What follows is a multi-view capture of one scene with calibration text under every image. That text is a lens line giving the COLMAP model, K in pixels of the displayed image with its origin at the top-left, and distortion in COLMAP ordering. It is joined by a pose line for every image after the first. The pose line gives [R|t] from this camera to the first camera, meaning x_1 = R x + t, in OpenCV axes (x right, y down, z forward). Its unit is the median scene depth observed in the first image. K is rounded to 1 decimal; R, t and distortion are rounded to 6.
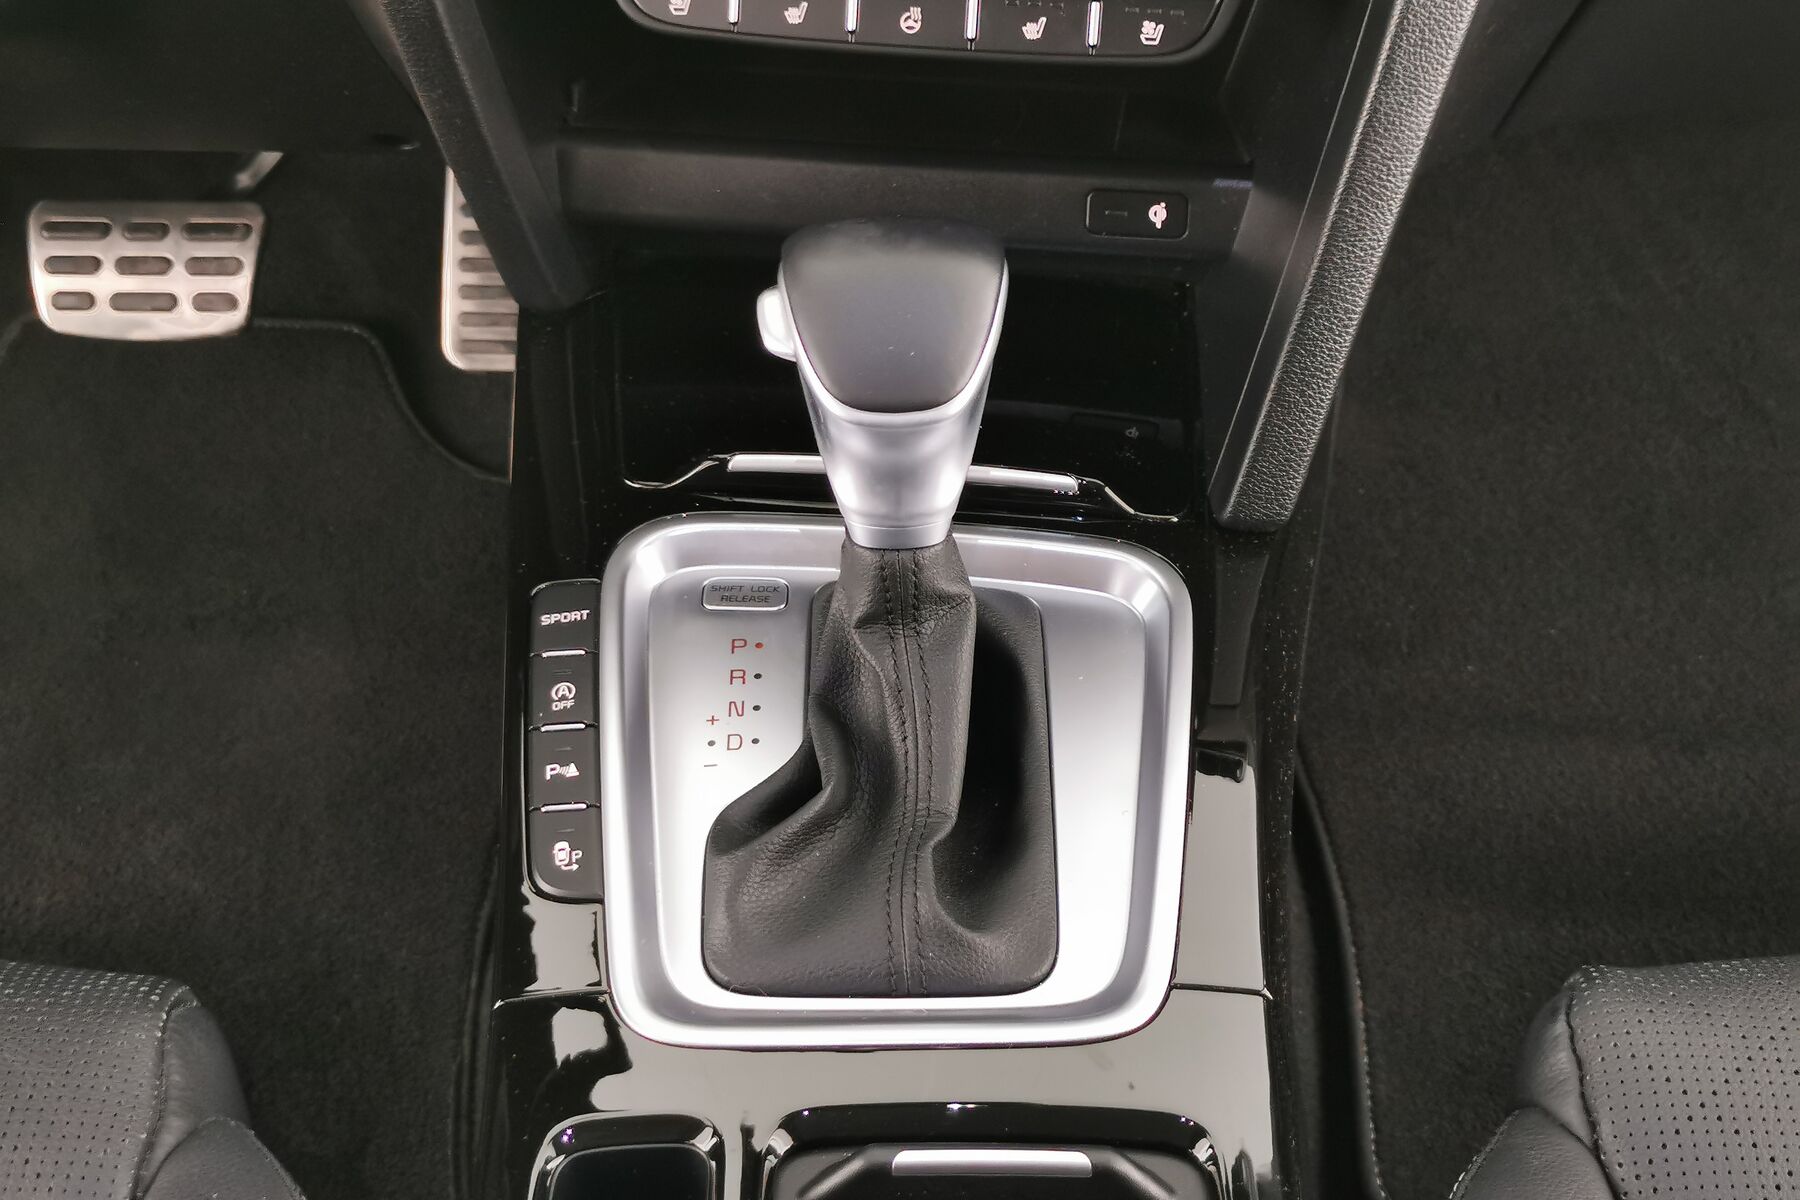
lens RADIAL K [[2610.6, 0, 911.1], [0, 2610.6, 617.8], [0, 0, 1]] dist [0.009704, 0.000000]
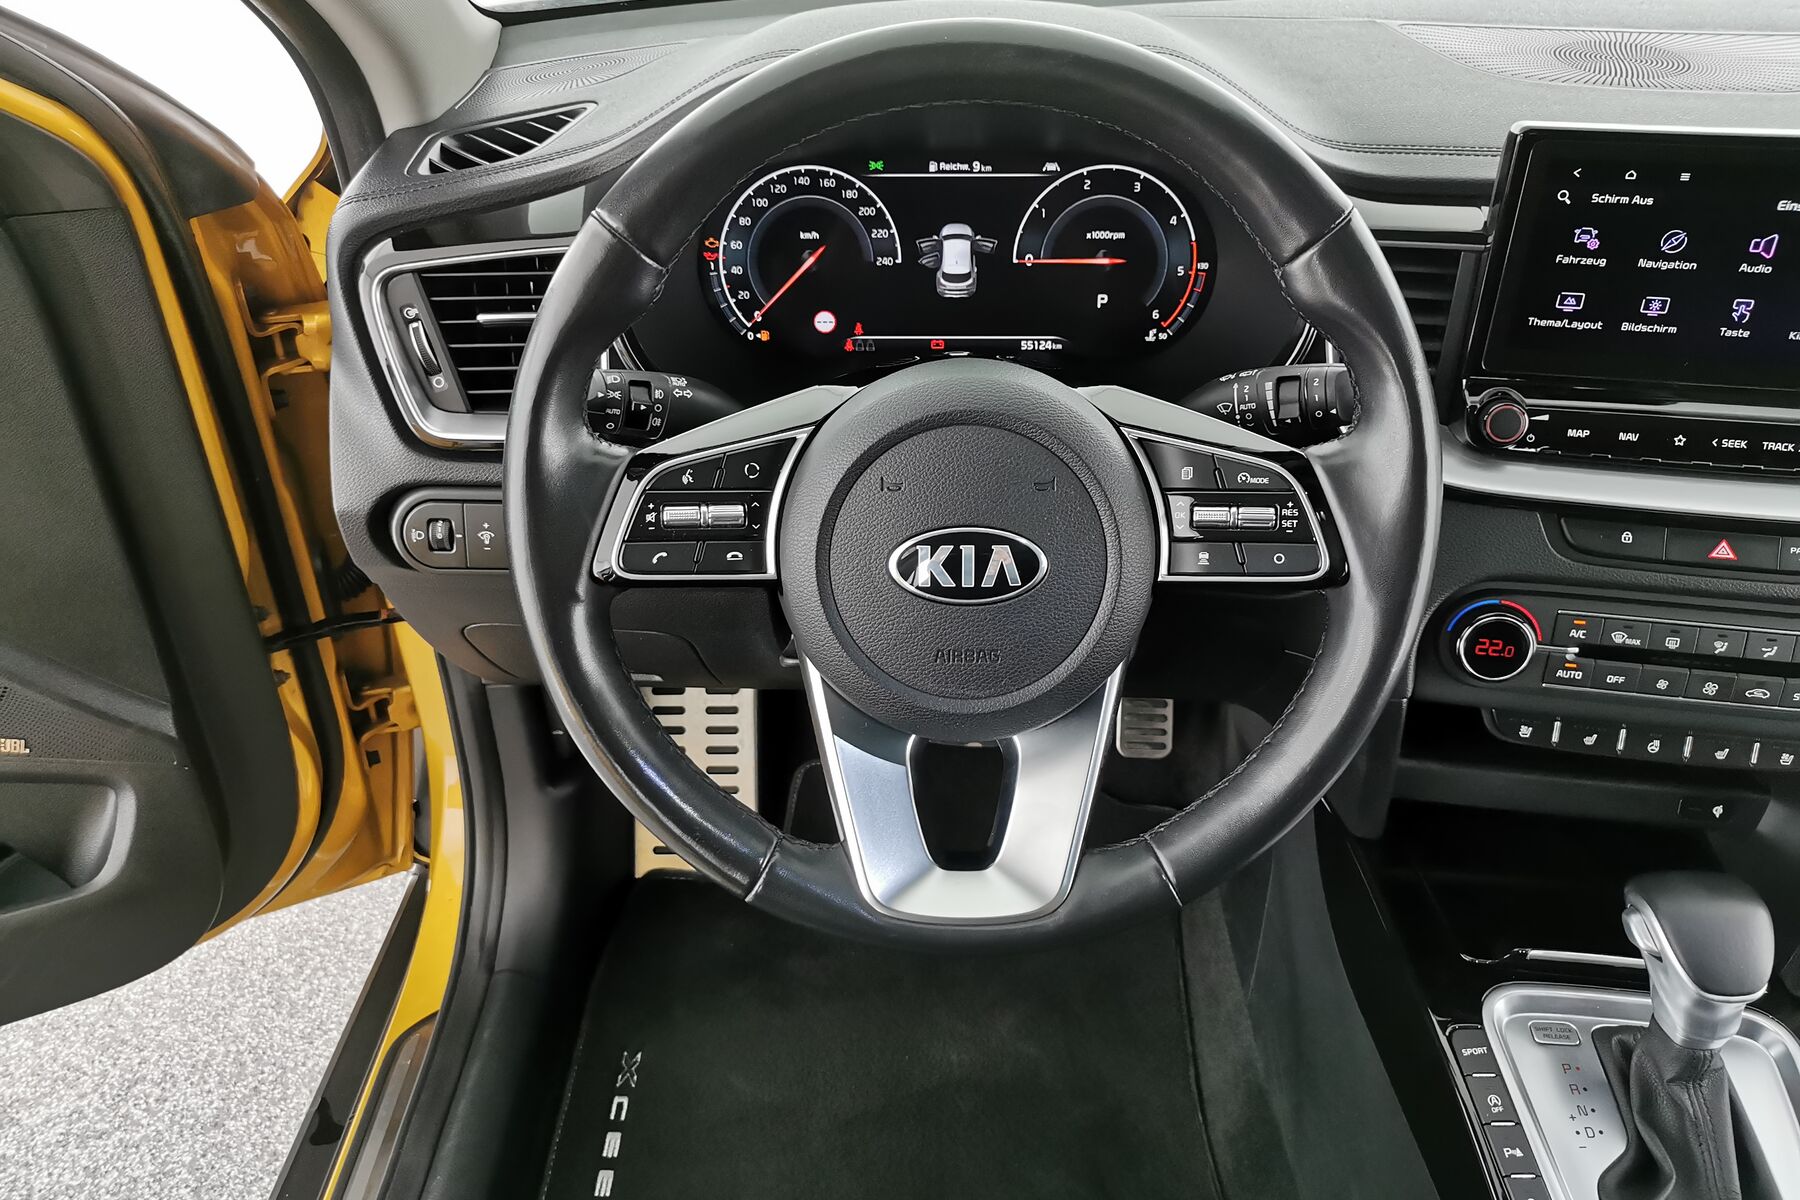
lens RADIAL K [[1403.5, 0, 884.6], [0, 1403.5, 598.6], [0, 0, 1]] dist [0.037864, -0.039610]
pose [[0.999705, 0.013150, -0.020421, -0.545996], [-0.013781, 0.999421, -0.031107, -0.293168], [0.020000, 0.031380, 0.999307, -0.072010]]
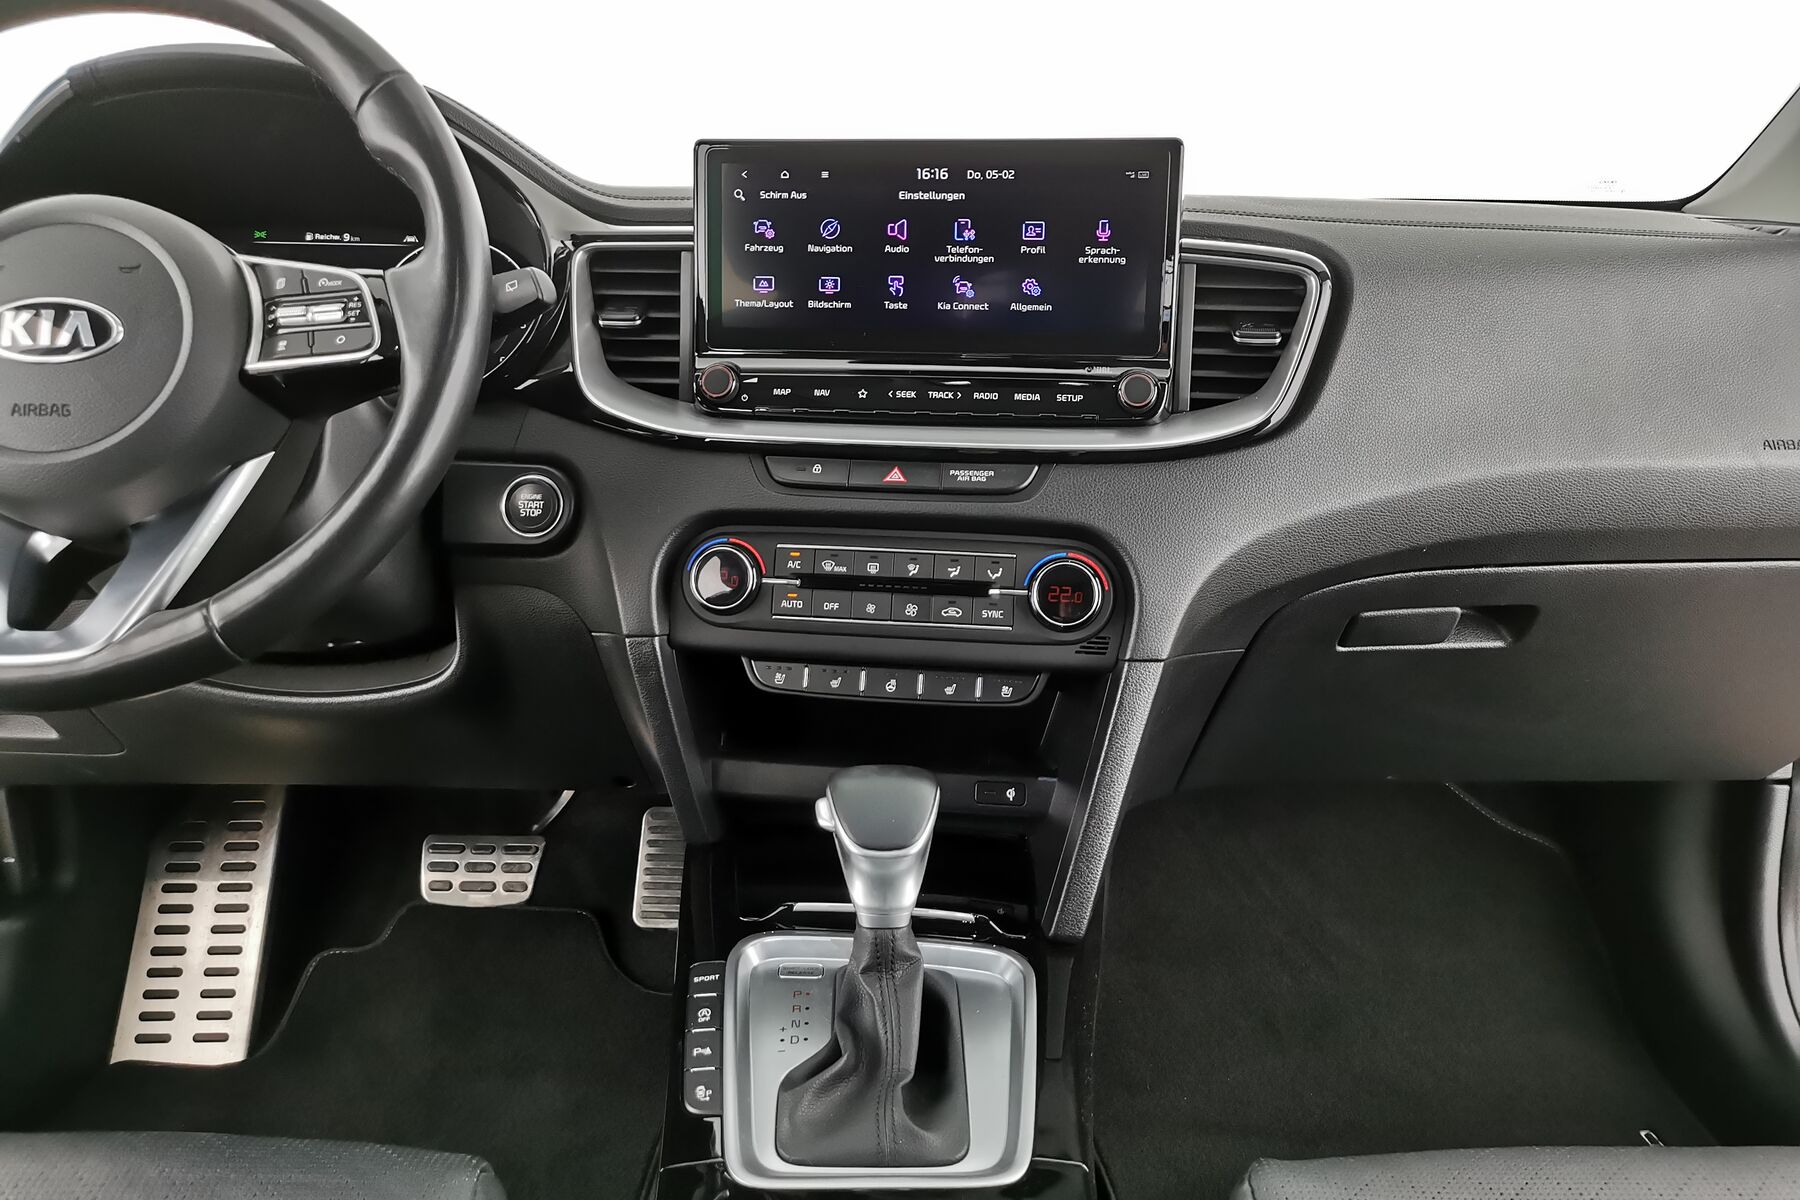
lens RADIAL K [[1403.5, 0, 894.4], [0, 1403.5, 597.2], [0, 0, 1]] dist [0.037864, -0.039610]
pose [[0.999709, 0.016117, 0.017928, -0.018276], [-0.007591, 0.916285, -0.400456, 0.152440], [-0.022881, 0.400203, 0.916141, -0.053951]]
